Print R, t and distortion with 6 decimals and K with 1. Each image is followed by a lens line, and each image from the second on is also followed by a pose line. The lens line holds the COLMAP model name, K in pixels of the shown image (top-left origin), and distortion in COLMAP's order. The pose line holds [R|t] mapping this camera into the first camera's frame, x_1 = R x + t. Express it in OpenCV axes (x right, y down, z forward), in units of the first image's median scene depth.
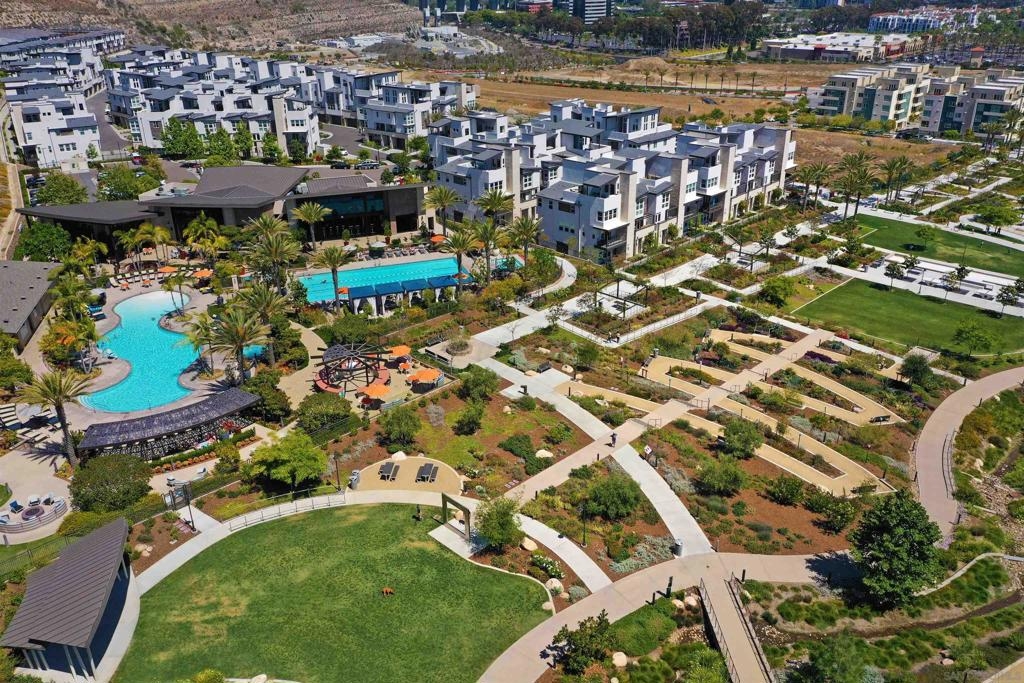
lens RADIAL K [[813.0, 0, 519.0], [0, 813.0, 340.6], [0, 0, 1]] dist [0.003919, 0.013293]
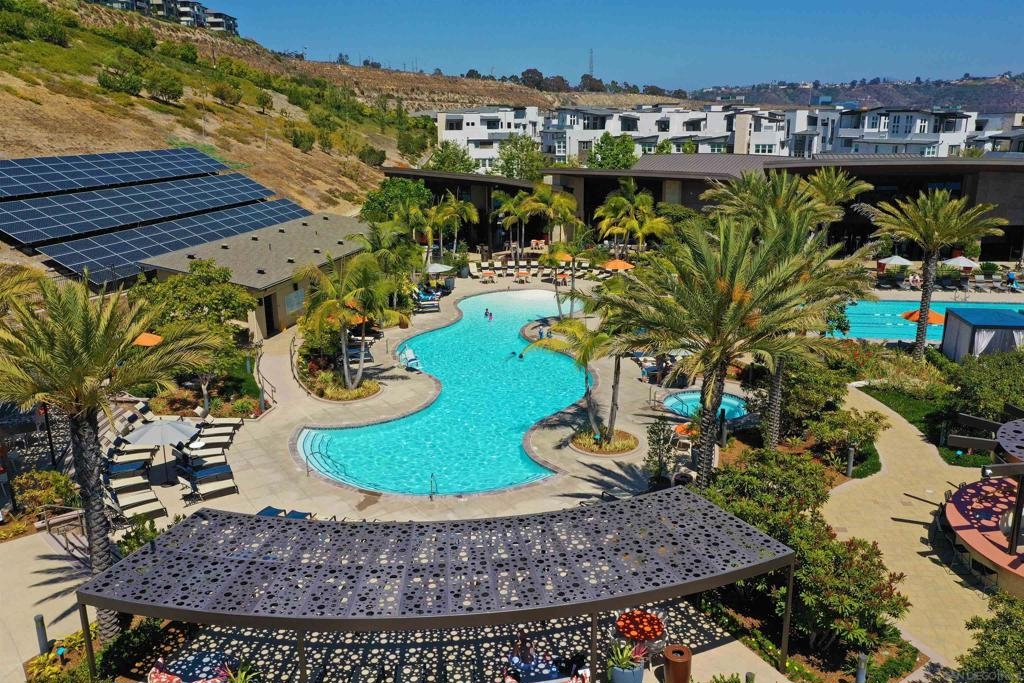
lens RADIAL K [[813.0, 0, 511.5], [0, 813.0, 335.5], [0, 0, 1]] dist [0.003919, 0.013293]
pose [[0.878092, 0.126681, -0.461417, -0.161243], [-0.197926, 0.974113, -0.109218, 0.028285], [0.435637, 0.187230, 0.880435, 0.414591]]
